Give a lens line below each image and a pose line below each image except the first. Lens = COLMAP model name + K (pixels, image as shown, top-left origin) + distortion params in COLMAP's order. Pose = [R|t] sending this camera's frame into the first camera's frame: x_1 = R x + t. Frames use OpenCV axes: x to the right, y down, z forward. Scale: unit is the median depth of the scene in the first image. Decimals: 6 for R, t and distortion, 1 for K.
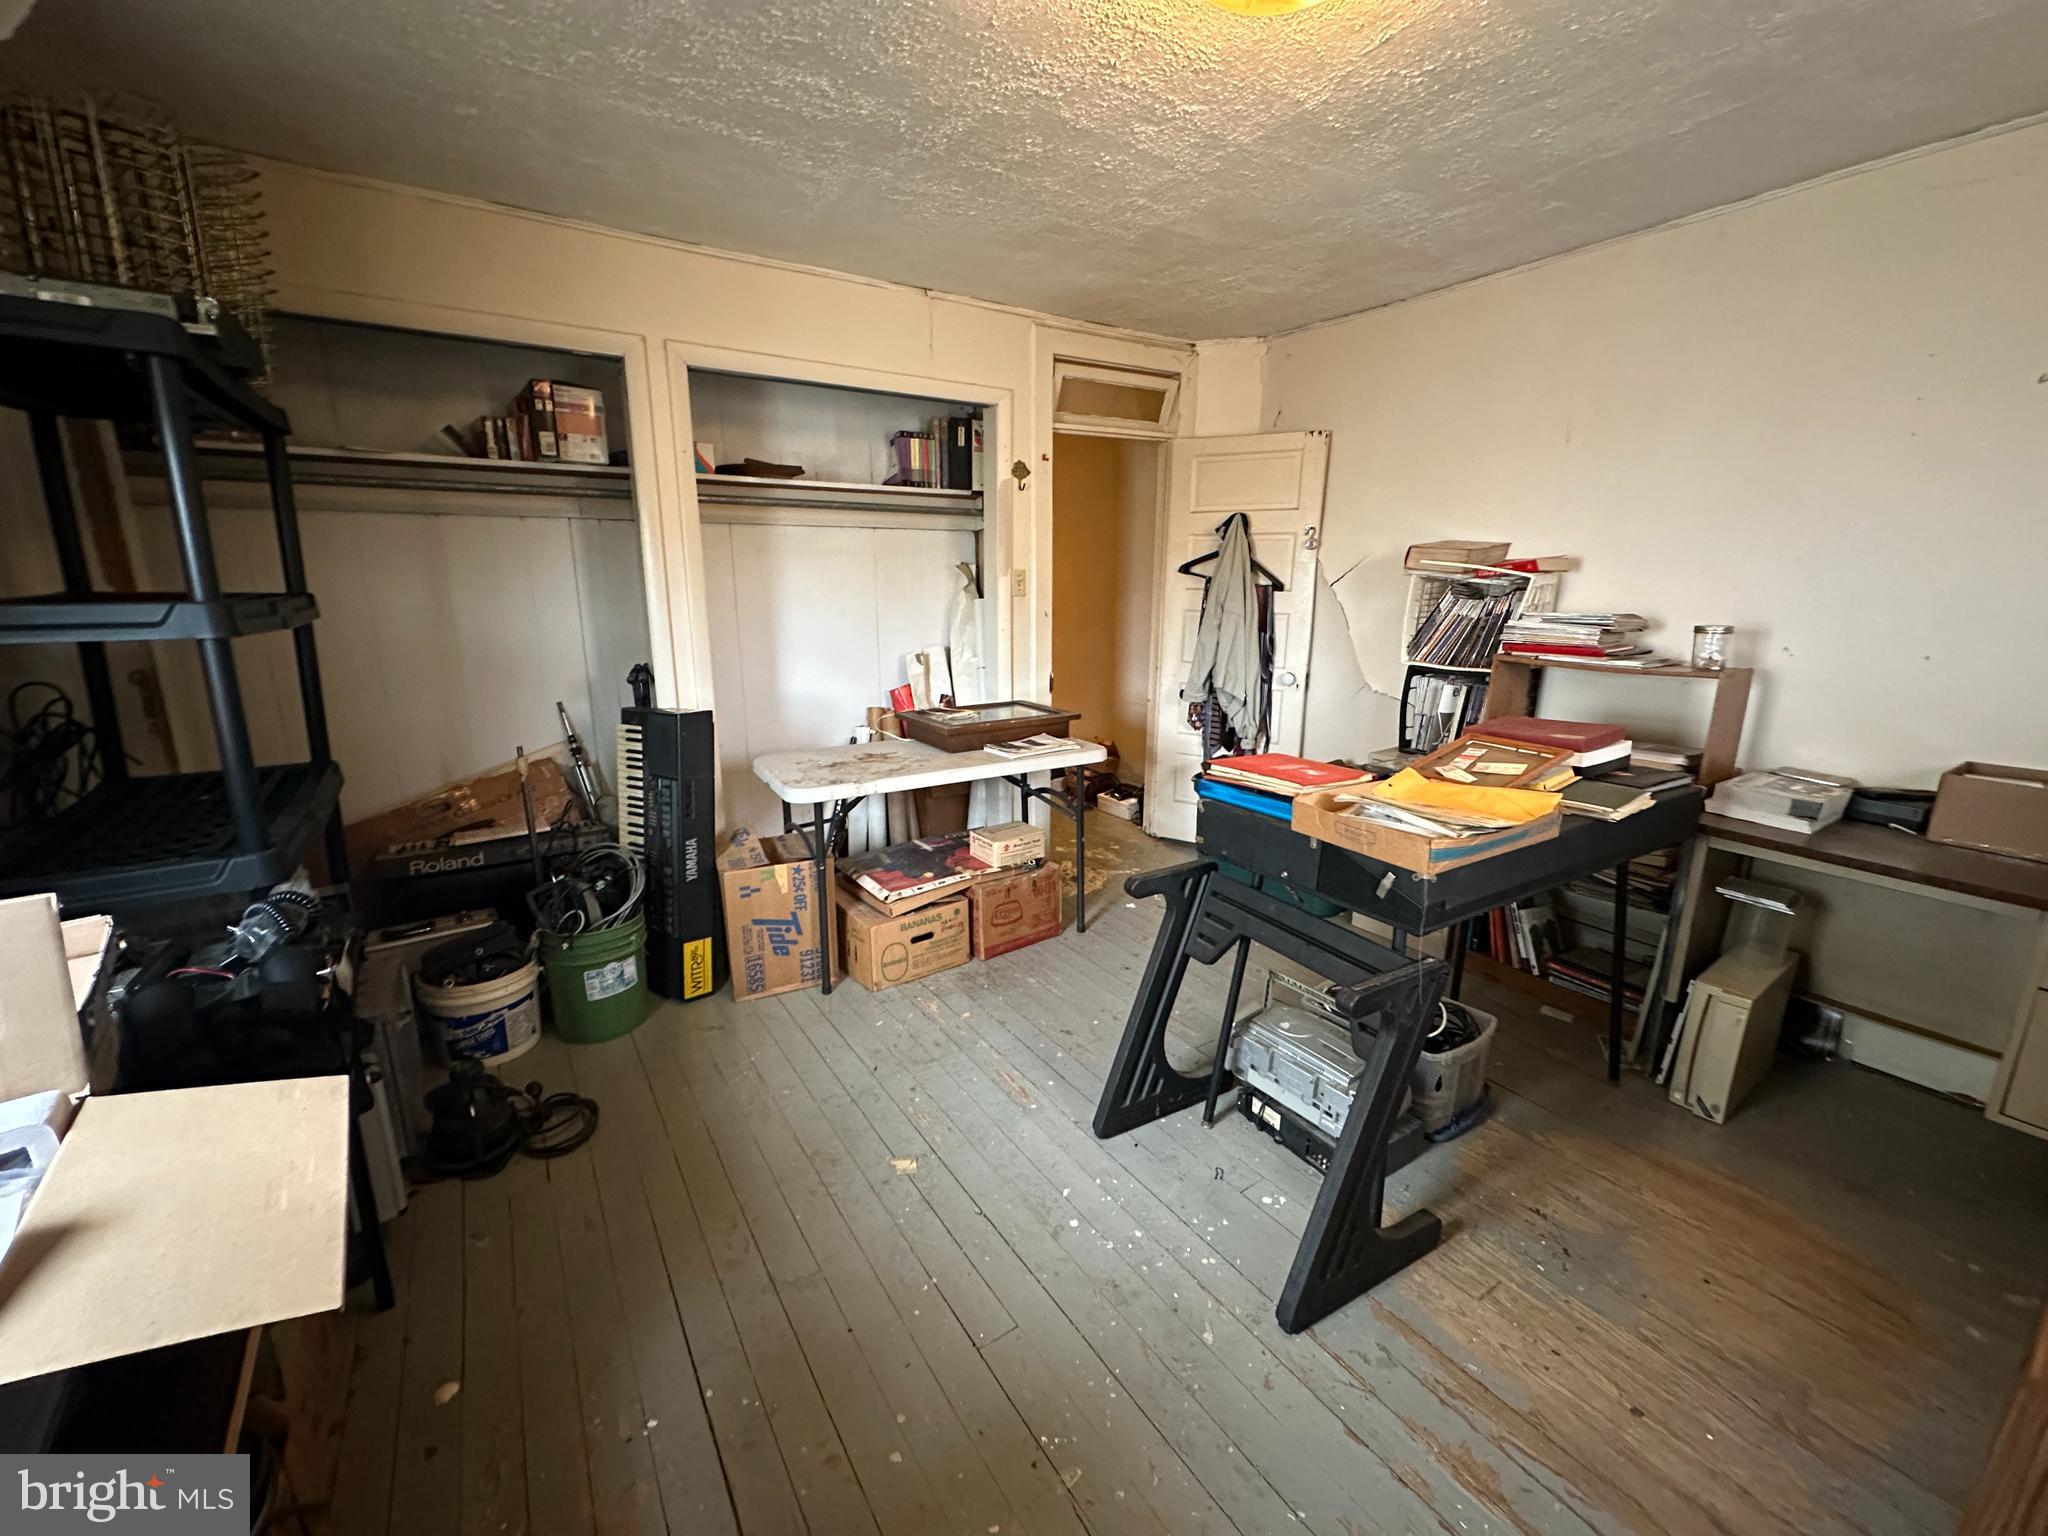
lens RADIAL K [[812.0, 0, 1024.5], [0, 812.0, 765.4], [0, 0, 1]] dist [-0.004197, 0.001193]
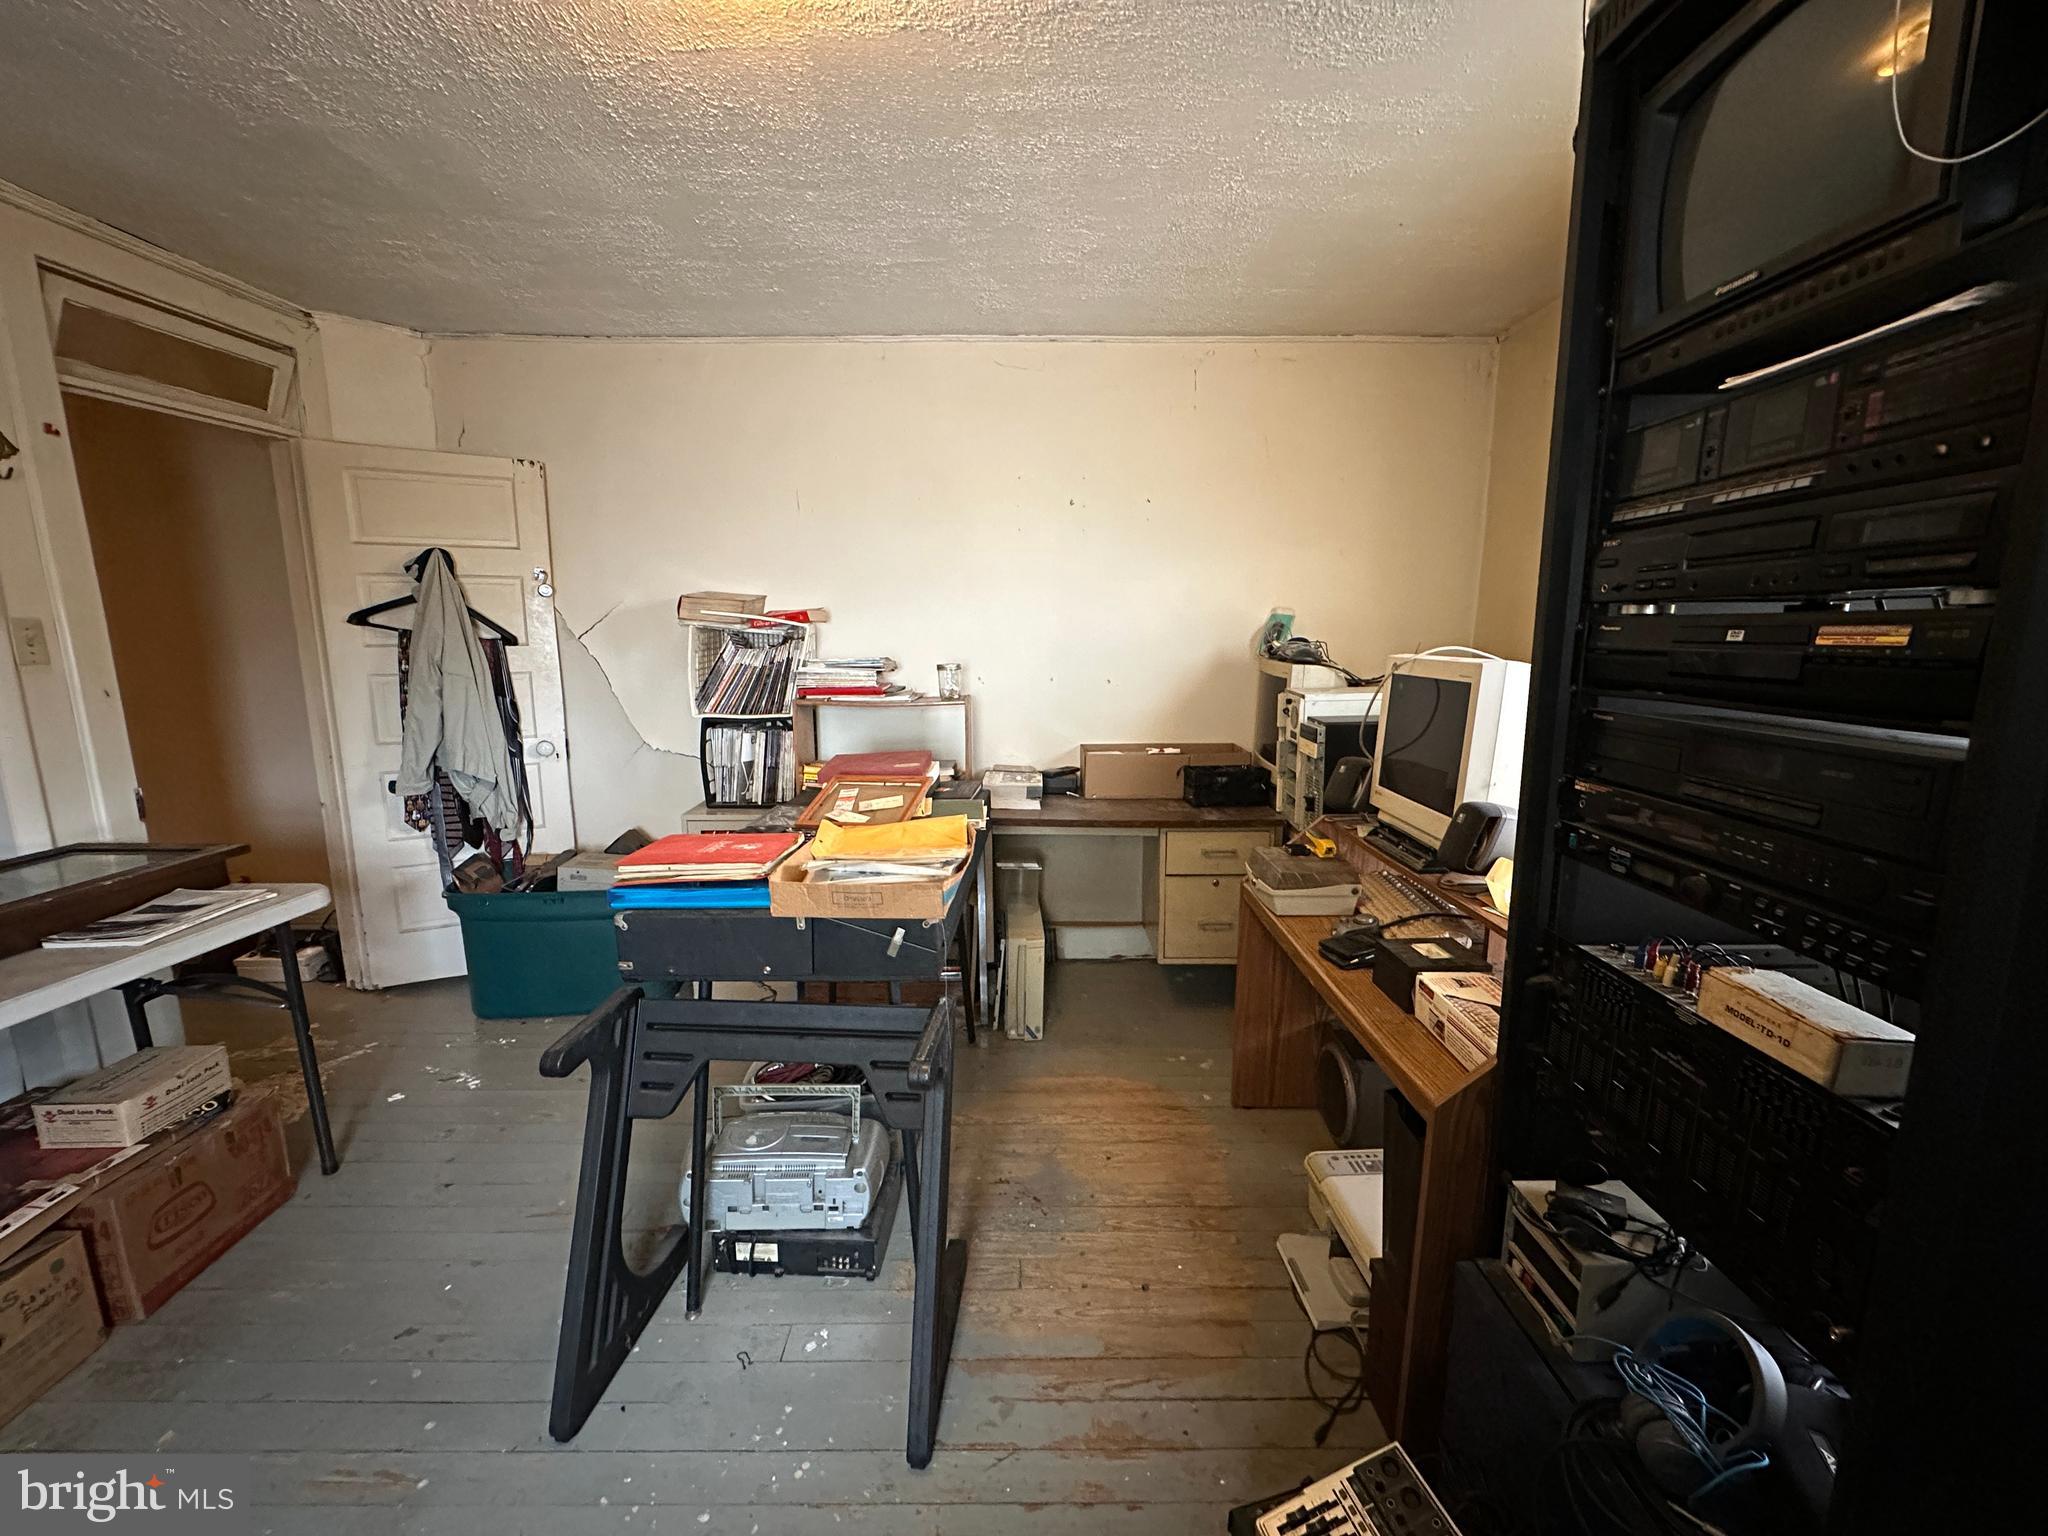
lens RADIAL K [[812.0, 0, 1024.5], [0, 812.0, 765.4], [0, 0, 1]] dist [-0.004197, 0.001193]
pose [[0.549944, -0.143577, 0.822768, -0.118153], [0.193693, 0.980181, 0.041581, -0.034768], [-0.812431, 0.136497, 0.566855, 0.152839]]
